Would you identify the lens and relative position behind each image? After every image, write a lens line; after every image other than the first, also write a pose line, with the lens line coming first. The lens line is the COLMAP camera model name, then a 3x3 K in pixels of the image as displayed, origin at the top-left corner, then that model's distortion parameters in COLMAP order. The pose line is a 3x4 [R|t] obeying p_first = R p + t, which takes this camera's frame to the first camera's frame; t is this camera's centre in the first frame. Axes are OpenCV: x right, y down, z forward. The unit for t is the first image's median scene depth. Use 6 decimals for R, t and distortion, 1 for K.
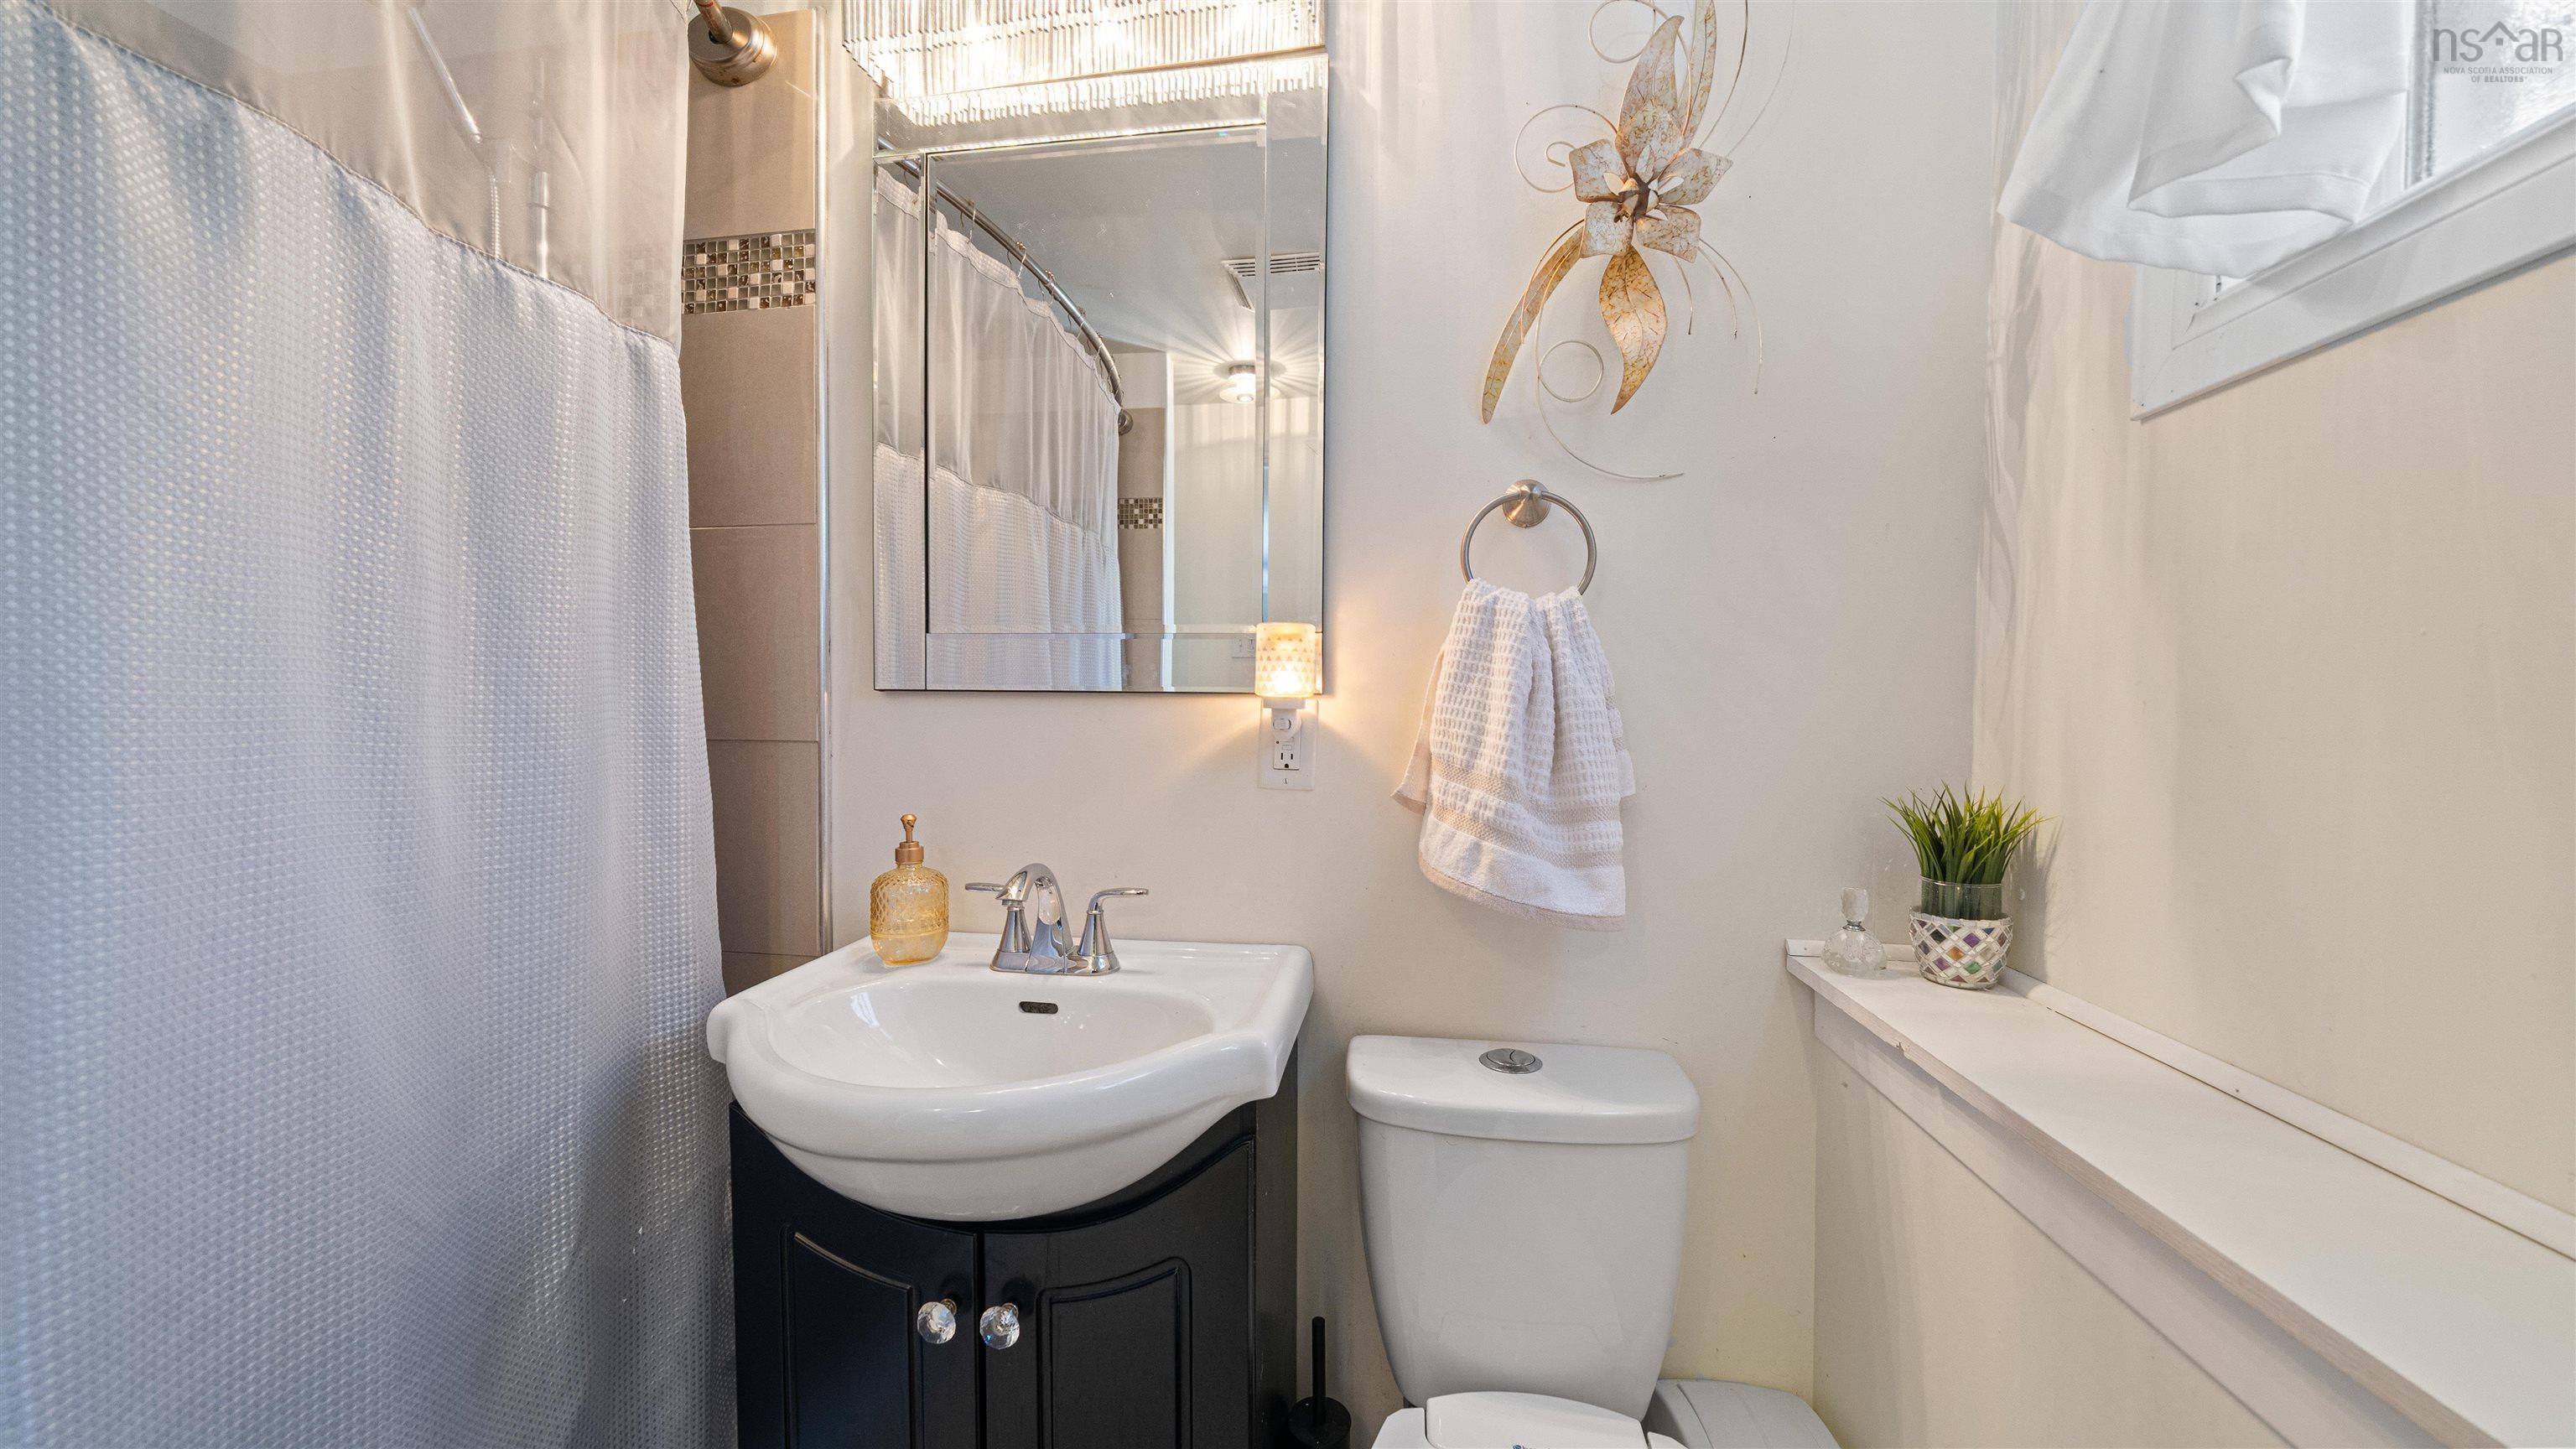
lens RADIAL K [[911.4, 0, 1283.5], [0, 911.4, 723.4], [0, 0, 1]] dist [-0.001265, -0.000100]
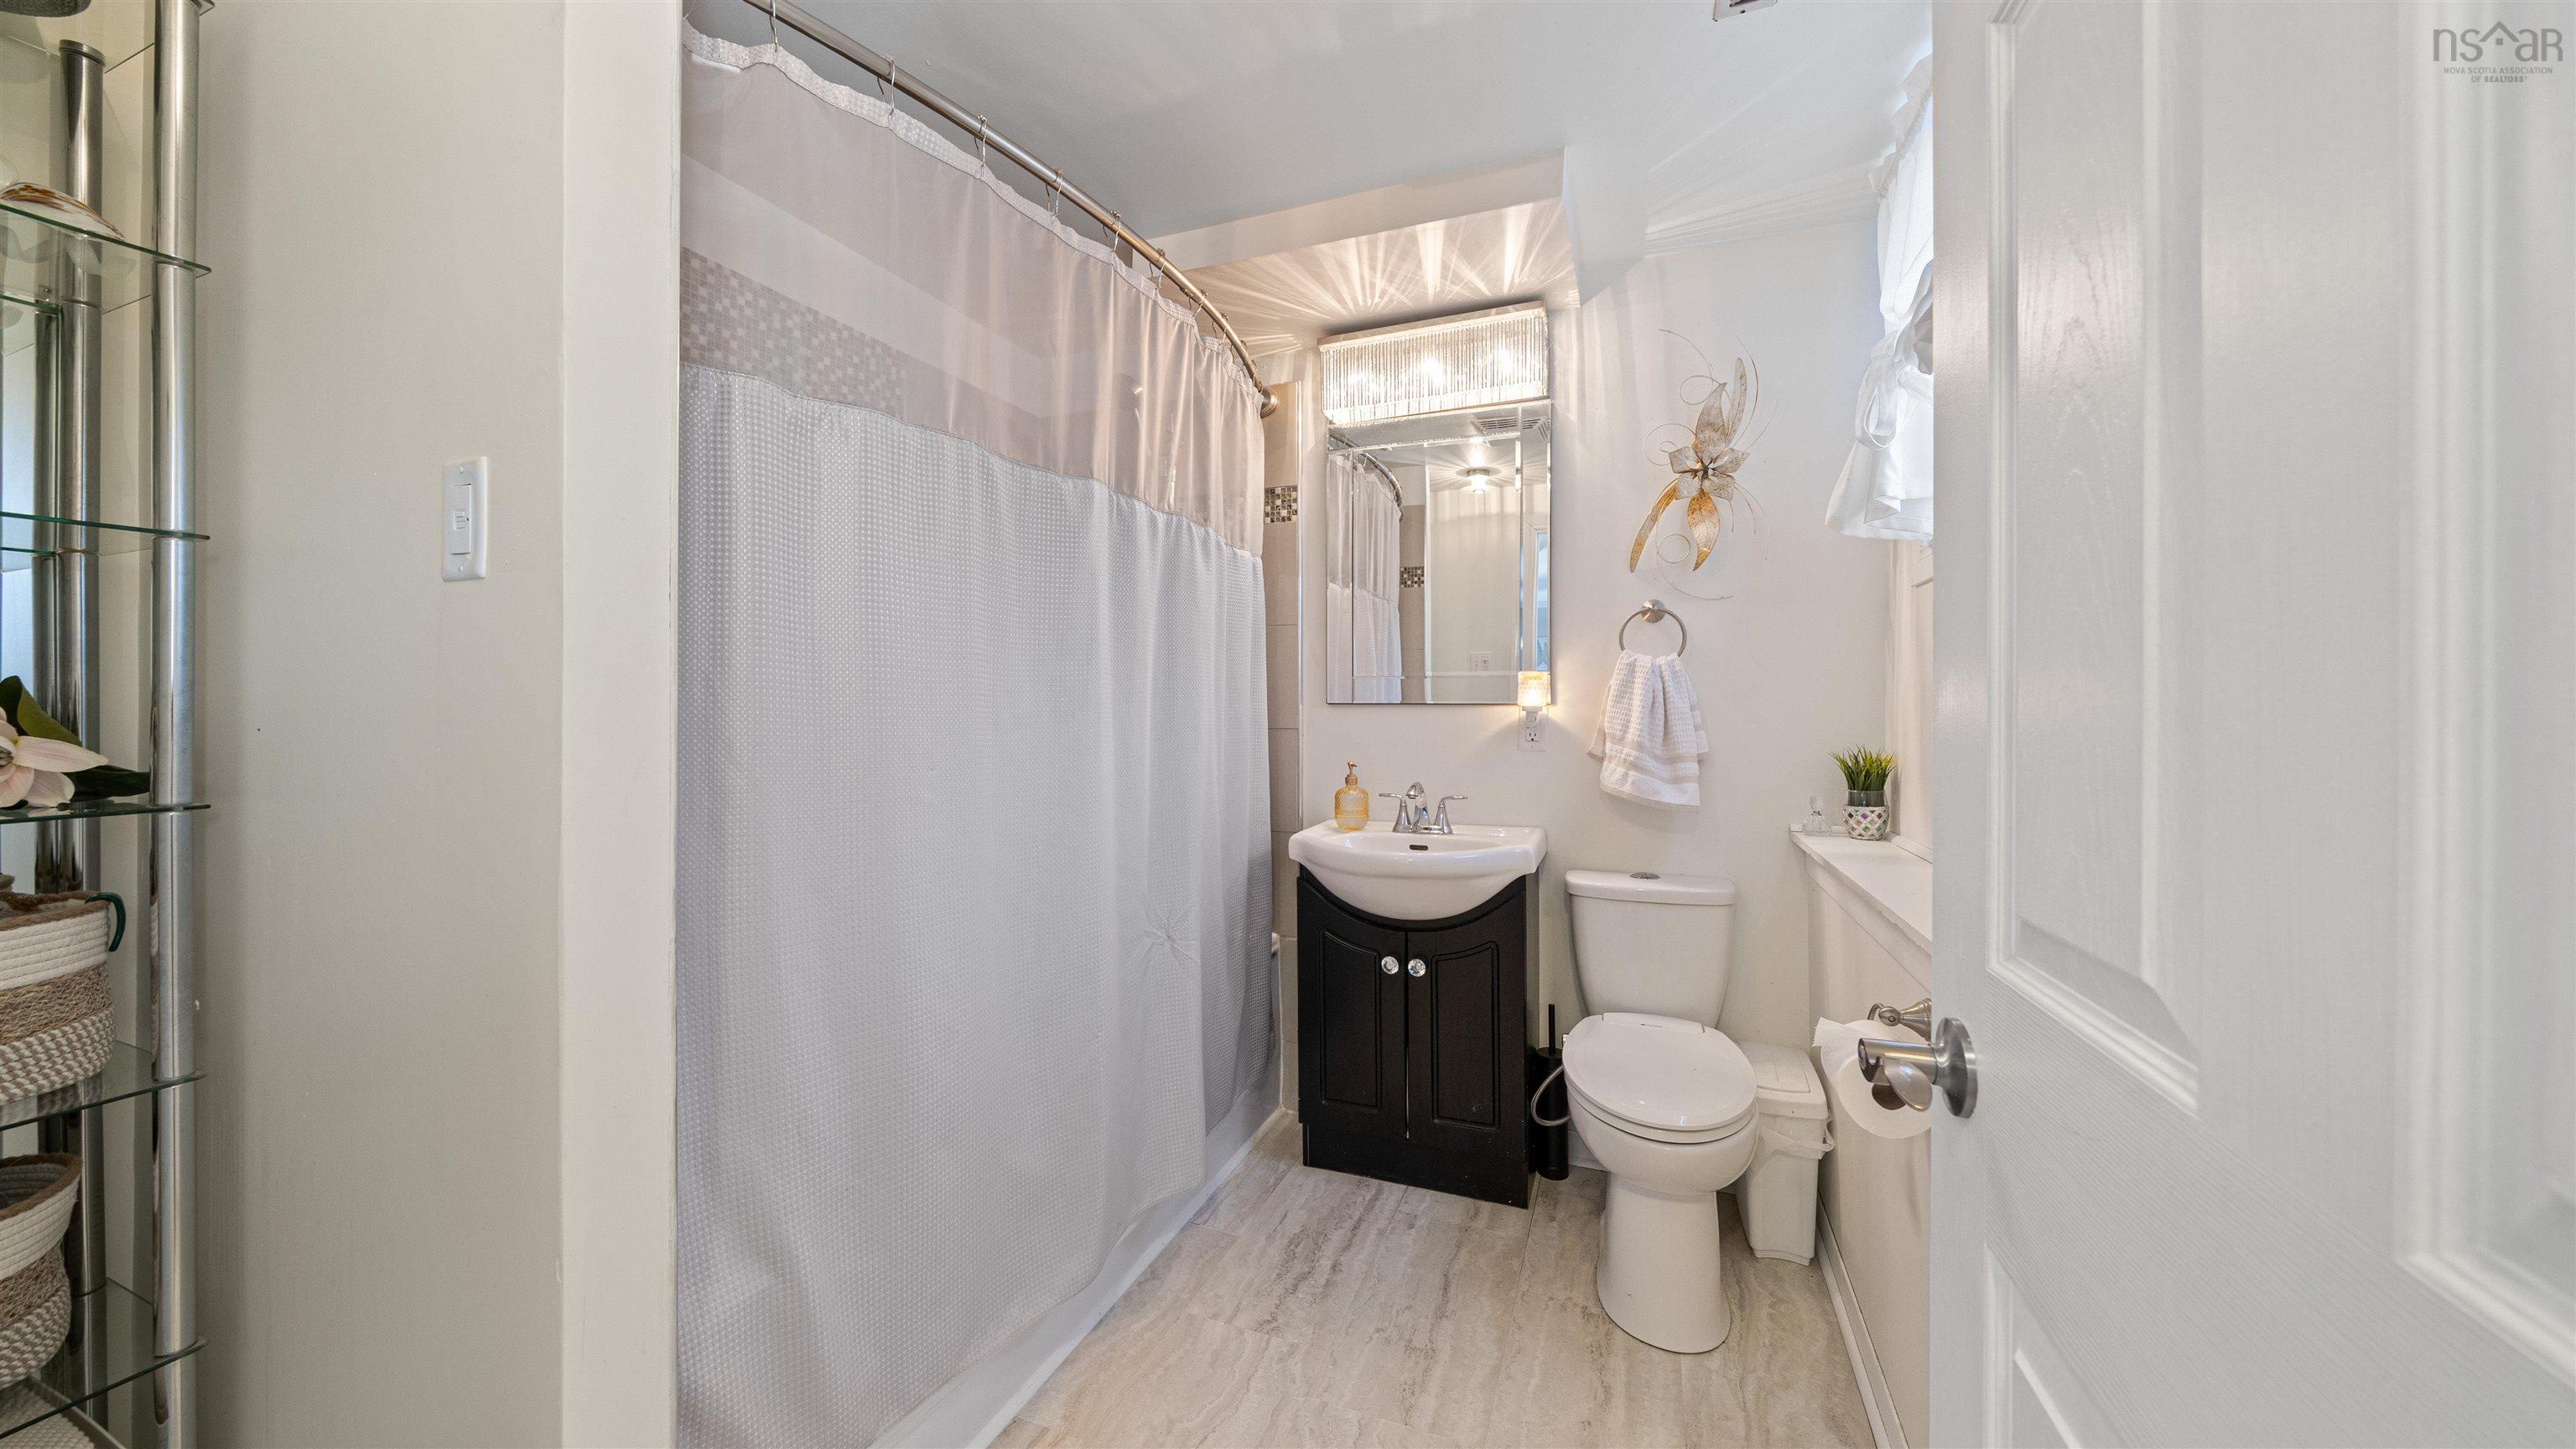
lens RADIAL K [[893.3, 0, 1281.1], [0, 893.3, 712.0], [0, 0, 1]] dist [-0.012217, -0.000009]
pose [[0.975502, -0.006333, -0.219898, -0.119550], [0.003187, 0.999887, -0.014660, 0.014399], [0.219966, 0.013601, 0.975413, -1.222354]]
